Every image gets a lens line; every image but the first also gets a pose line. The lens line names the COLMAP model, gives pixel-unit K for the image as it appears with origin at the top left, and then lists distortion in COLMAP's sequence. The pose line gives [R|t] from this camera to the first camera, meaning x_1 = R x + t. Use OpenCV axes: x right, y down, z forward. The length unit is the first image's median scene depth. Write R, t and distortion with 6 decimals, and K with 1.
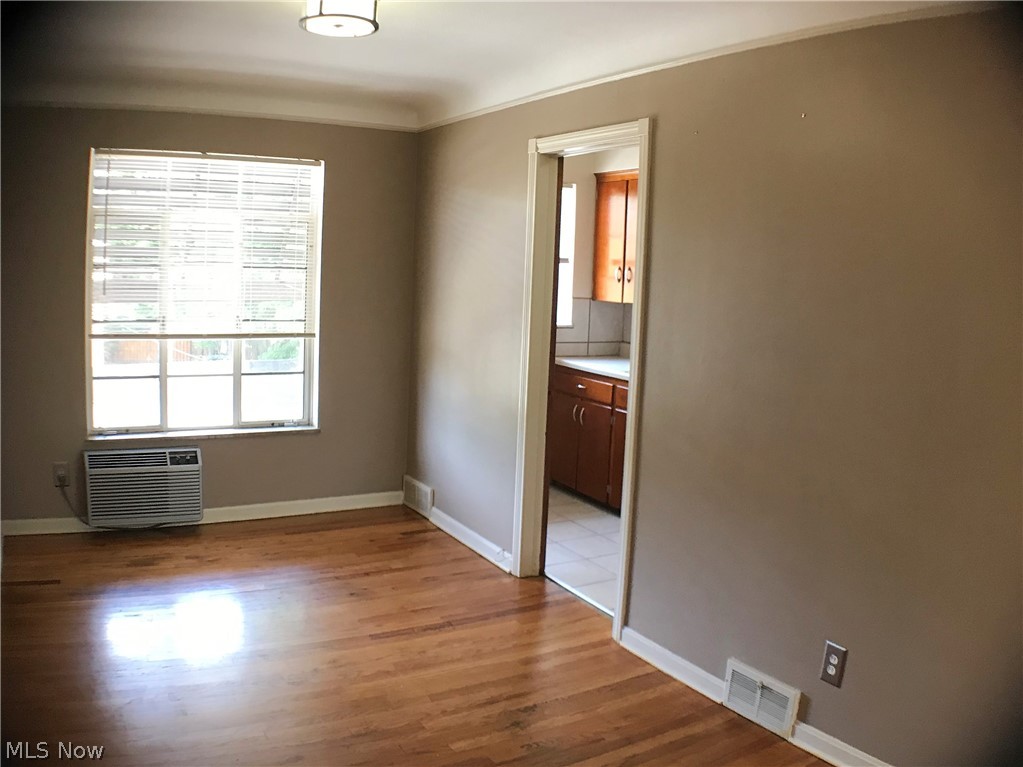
lens RADIAL K [[856.2, 0, 511.5], [0, 856.2, 383.5], [0, 0, 1]] dist [-0.239440, -0.001089]
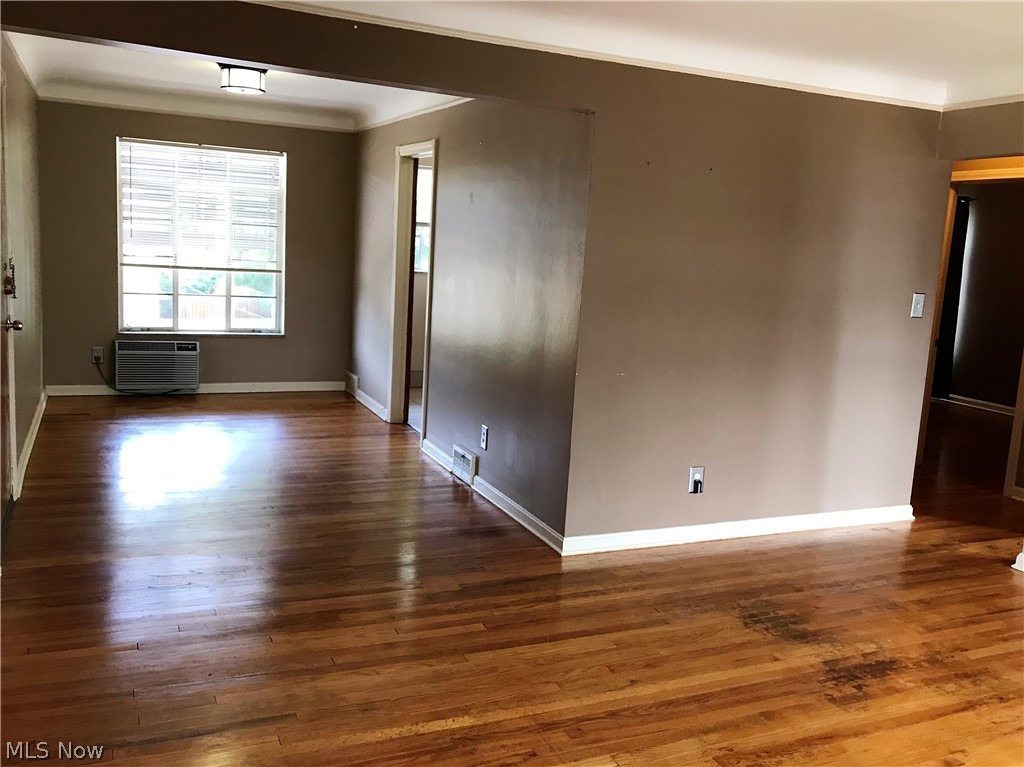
lens RADIAL K [[884.7, 0, 512.0], [0, 884.7, 383.5], [0, 0, 1]] dist [0.007343, 0.002049]
pose [[0.994548, 0.034868, -0.098276, 0.363179], [-0.031879, 0.998985, 0.031830, 0.085227], [0.099286, -0.028524, 0.994650, -0.574797]]
